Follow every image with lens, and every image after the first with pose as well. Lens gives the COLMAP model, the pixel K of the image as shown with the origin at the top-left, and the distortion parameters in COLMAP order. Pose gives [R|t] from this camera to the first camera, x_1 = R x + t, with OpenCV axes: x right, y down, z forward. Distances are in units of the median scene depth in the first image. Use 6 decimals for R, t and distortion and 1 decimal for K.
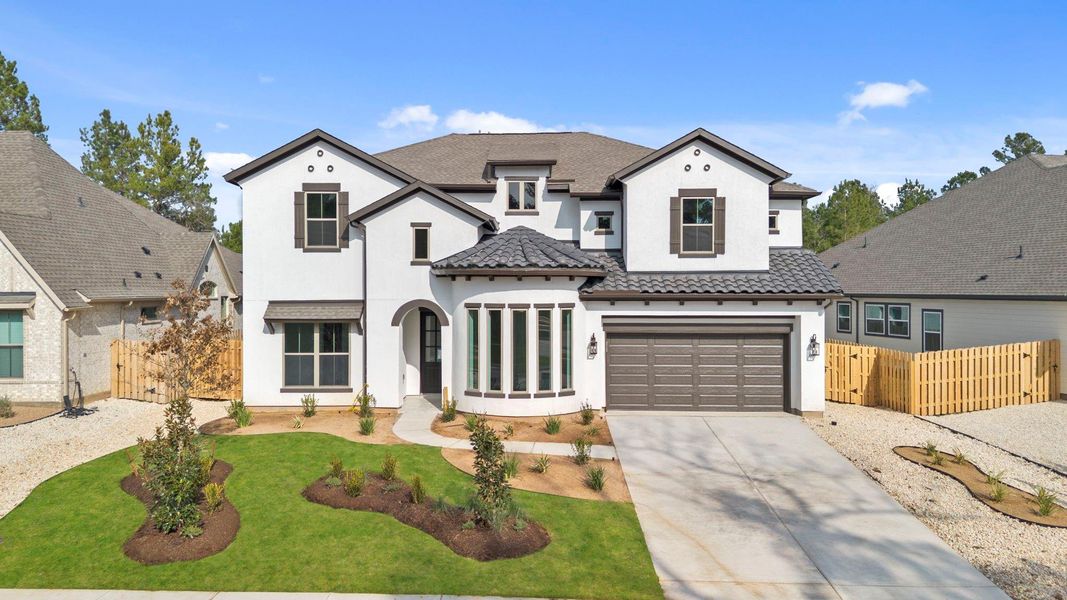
lens RADIAL K [[889.3, 0, 533.5], [0, 889.3, 300.0], [0, 0, 1]] dist [0.073317, -0.090775]
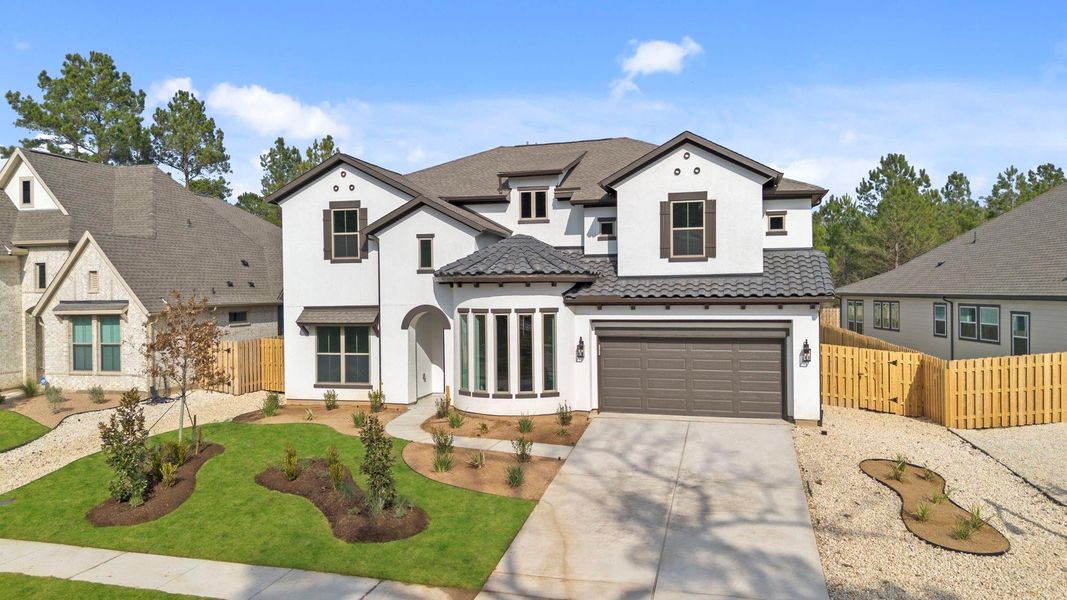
lens RADIAL K [[889.3, 0, 533.5], [0, 889.3, 300.0], [0, 0, 1]] dist [0.073317, -0.090775]
pose [[0.959471, -0.005959, -0.281744, 0.300903], [0.006230, 0.999981, 0.000067, -0.005755], [0.281738, -0.001820, 0.959490, -0.003246]]
